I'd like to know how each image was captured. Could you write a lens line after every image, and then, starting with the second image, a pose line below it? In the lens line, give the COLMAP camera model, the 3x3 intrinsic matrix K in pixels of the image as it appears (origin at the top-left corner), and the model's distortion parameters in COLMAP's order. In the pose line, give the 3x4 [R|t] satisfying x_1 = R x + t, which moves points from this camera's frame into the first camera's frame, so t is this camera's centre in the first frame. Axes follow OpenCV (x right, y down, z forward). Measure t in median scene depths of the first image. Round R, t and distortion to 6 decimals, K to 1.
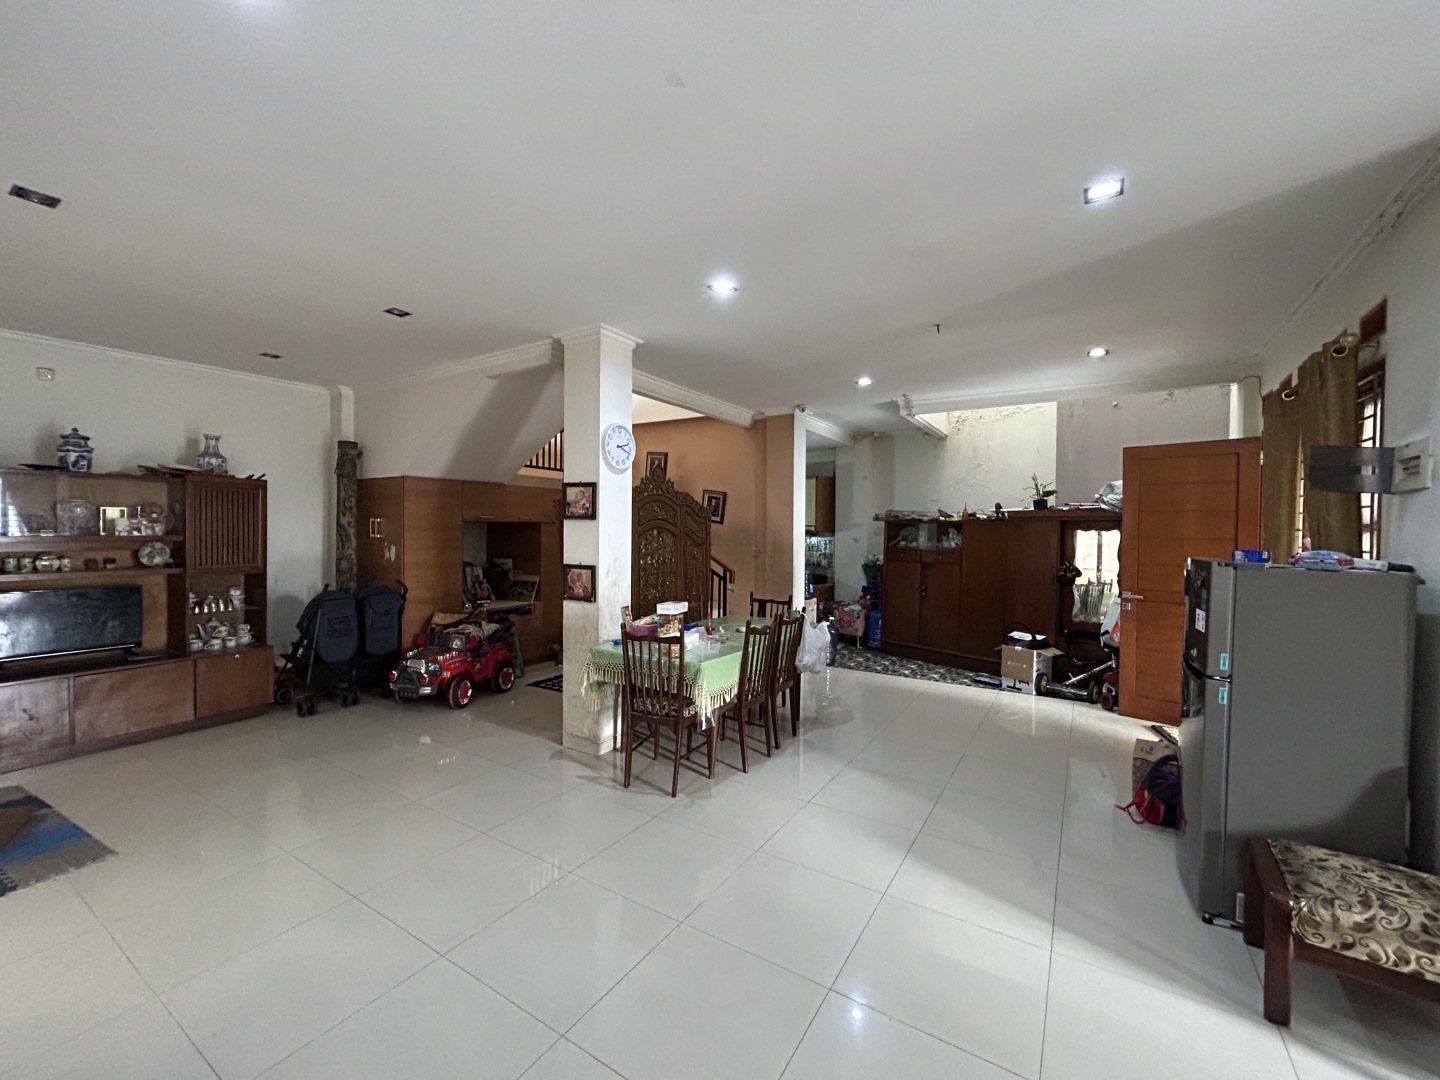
lens RADIAL K [[586.7, 0, 716.6], [0, 586.7, 536.8], [0, 0, 1]] dist [-0.001344, 0.002142]
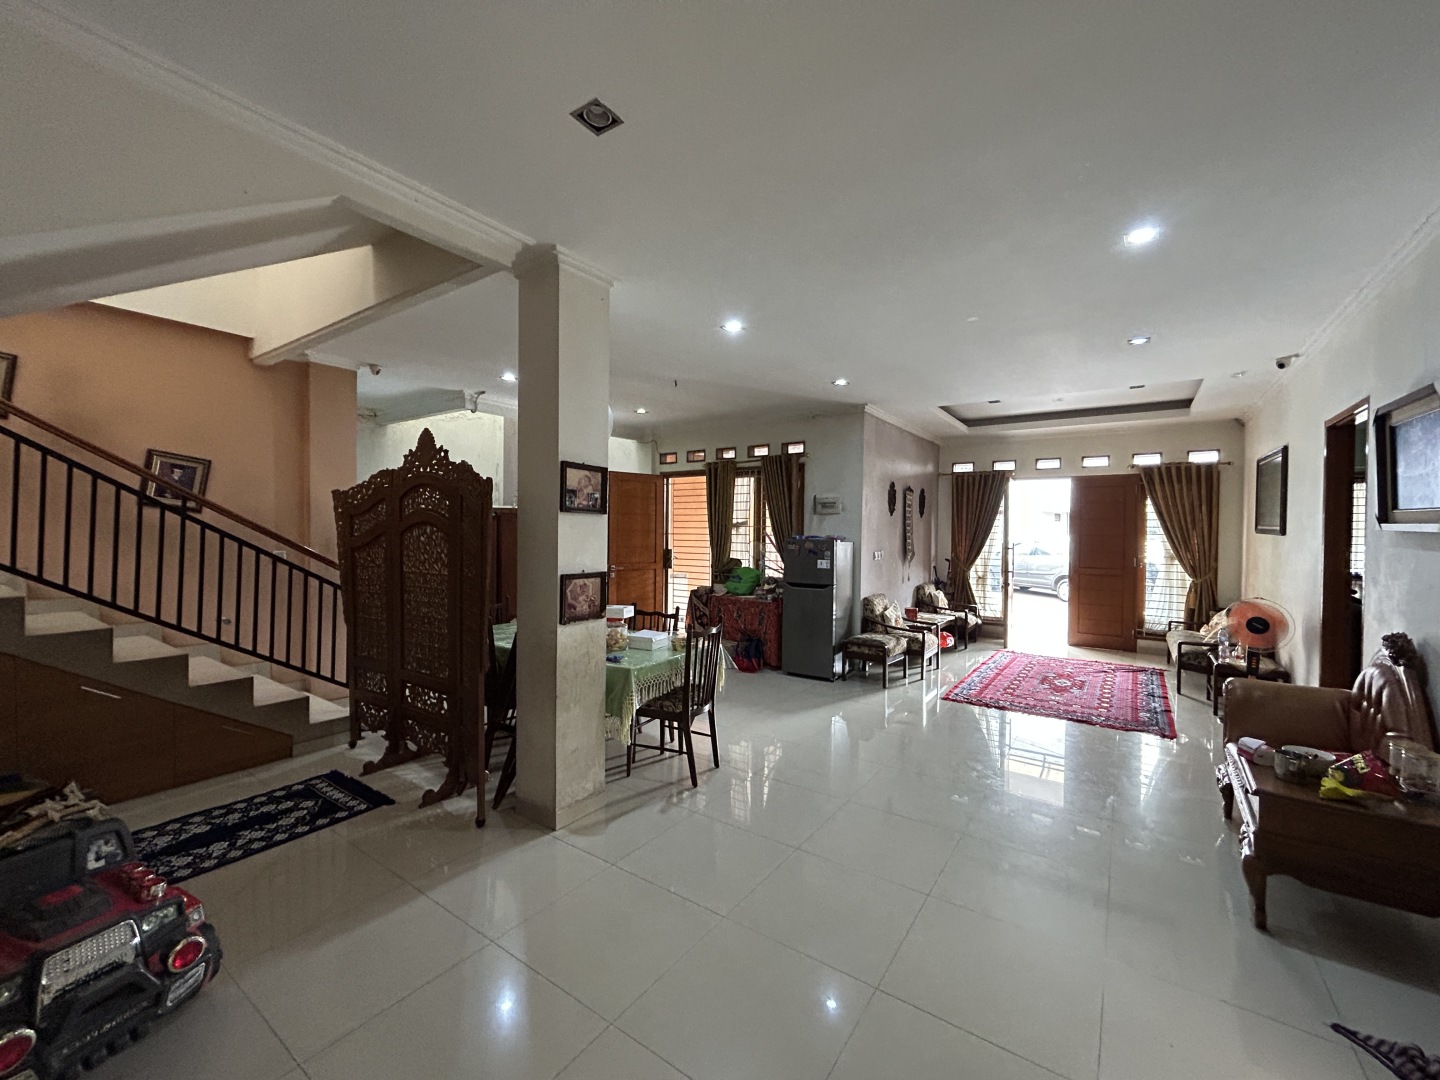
lens RADIAL K [[586.7, 0, 716.6], [0, 586.7, 536.8], [0, 0, 1]] dist [-0.001344, 0.002142]
pose [[0.049350, -0.020440, 0.998572, -0.871391], [0.002890, 0.999789, 0.020322, -0.012312], [-0.998777, 0.001883, 0.049398, 0.702382]]
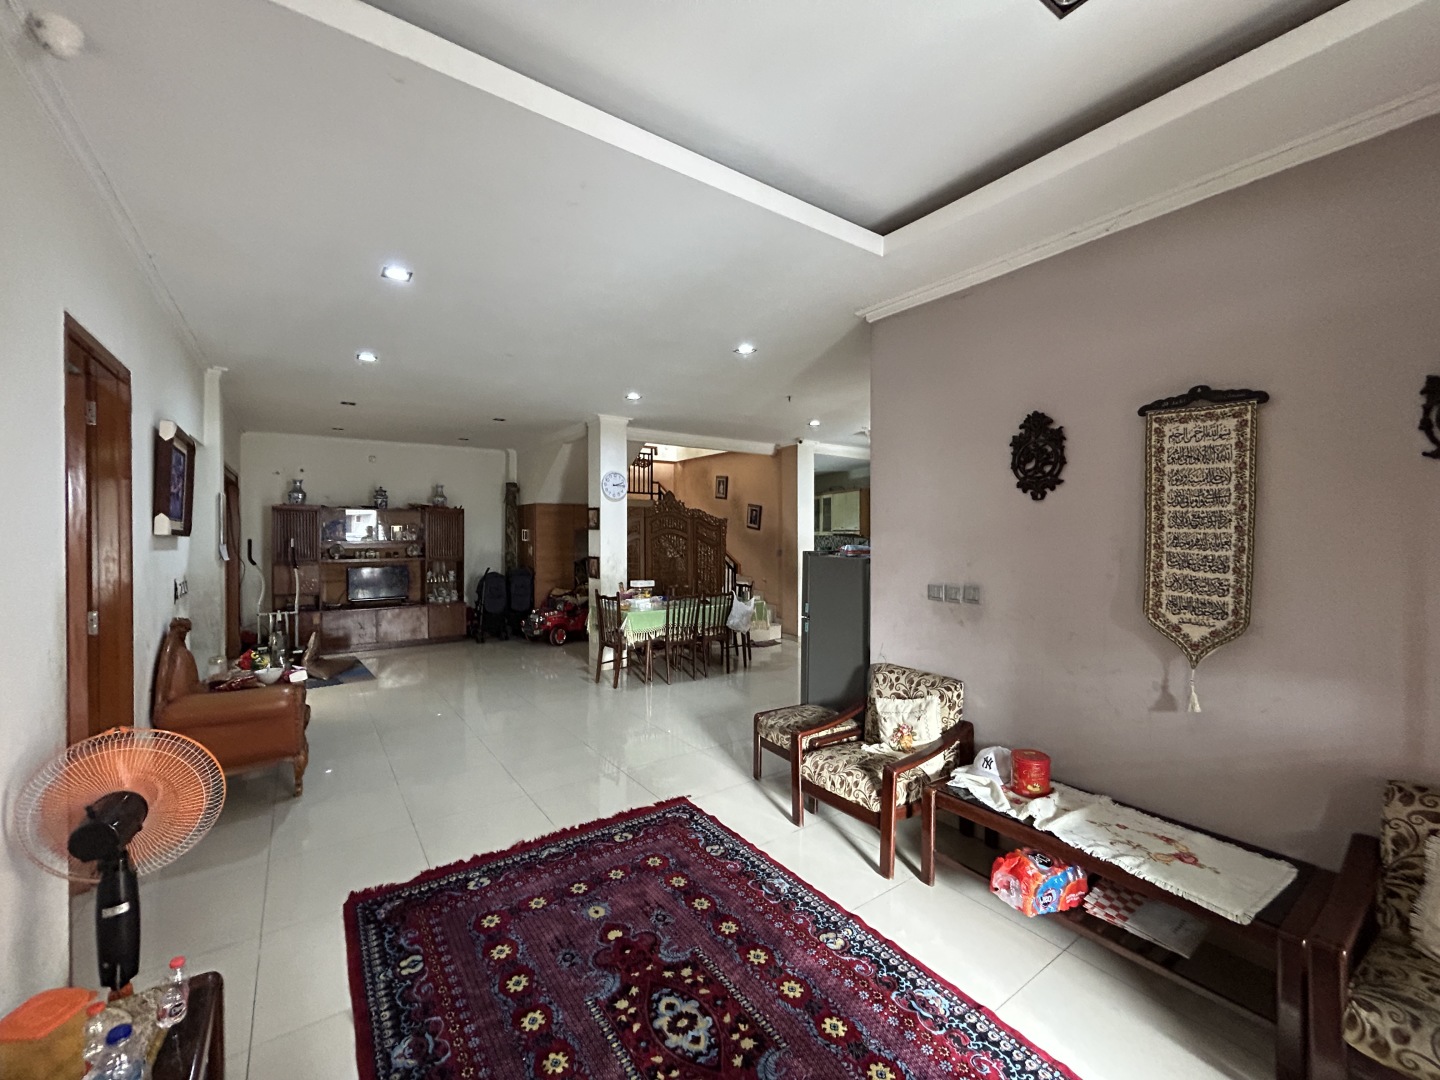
lens RADIAL K [[586.7, 0, 716.6], [0, 586.7, 536.8], [0, 0, 1]] dist [-0.001344, 0.002142]
pose [[0.925660, -0.006145, -0.378306, 0.642208], [0.003245, 0.999960, -0.008301, 0.005617], [0.378342, 0.006457, 0.925643, -0.370225]]
